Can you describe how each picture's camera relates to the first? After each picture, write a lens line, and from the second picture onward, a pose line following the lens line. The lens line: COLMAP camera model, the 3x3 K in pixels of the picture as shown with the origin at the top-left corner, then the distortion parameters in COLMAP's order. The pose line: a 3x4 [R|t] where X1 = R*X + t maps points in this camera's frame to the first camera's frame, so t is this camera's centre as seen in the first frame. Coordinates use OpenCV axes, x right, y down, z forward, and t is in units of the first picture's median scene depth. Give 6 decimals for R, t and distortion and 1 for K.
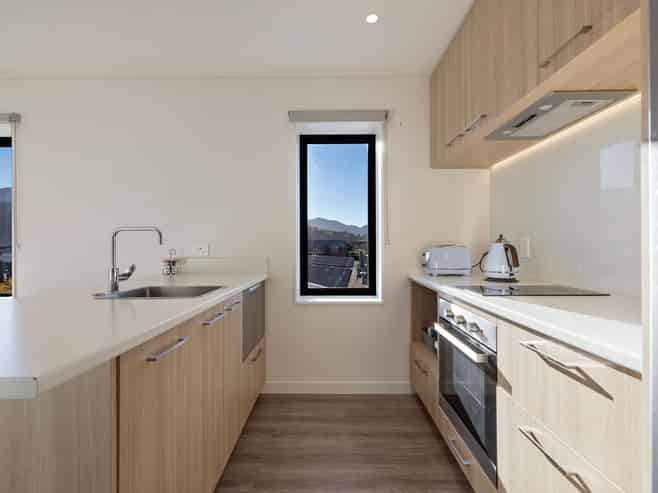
lens RADIAL K [[318.0, 0, 327.2], [0, 318.0, 239.2], [0, 0, 1]] dist [-0.002573, -0.000671]
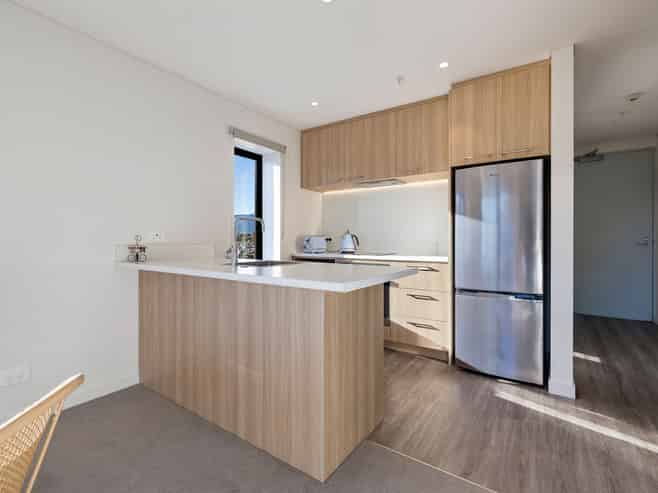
lens RADIAL K [[318.0, 0, 327.2], [0, 318.0, 239.2], [0, 0, 1]] dist [-0.002573, -0.000671]
pose [[0.558255, 0.004400, 0.829657, -1.004953], [-0.019673, 0.999775, 0.007935, 0.025611], [-0.829436, -0.020752, 0.558216, -0.030653]]
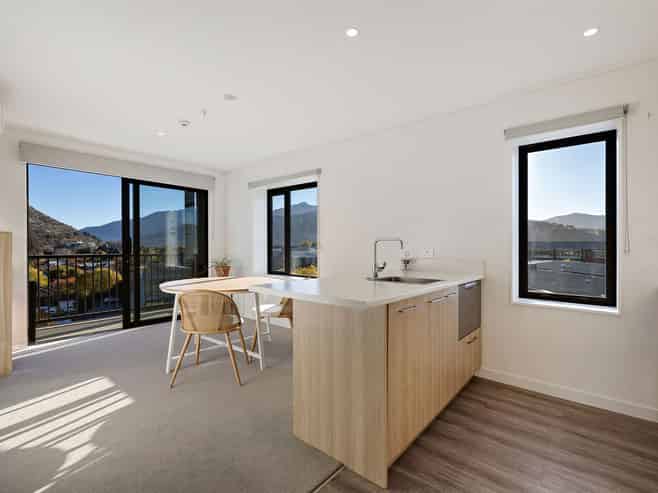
lens RADIAL K [[318.1, 0, 326.8], [0, 318.1, 247.5], [0, 0, 1]] dist [0.002511, 0.000331]
pose [[0.772959, 0.011153, -0.634358, 0.113478], [0.001668, 0.999806, 0.019611, -0.014433], [0.634454, -0.016216, 0.772790, -0.276126]]
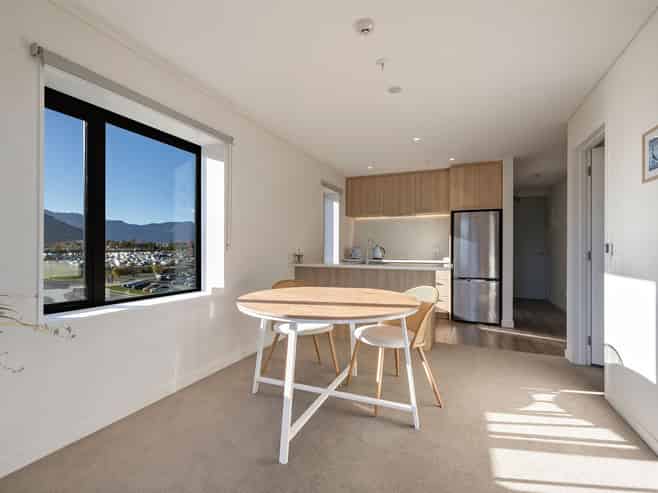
lens RADIAL K [[318.1, 0, 326.8], [0, 318.1, 247.5], [0, 0, 1]] dist [0.002511, 0.000331]
pose [[0.383346, 0.007986, 0.923570, -2.095836], [-0.022995, 0.999735, 0.000900, 0.023407], [-0.923319, -0.021582, 0.383428, 0.203580]]
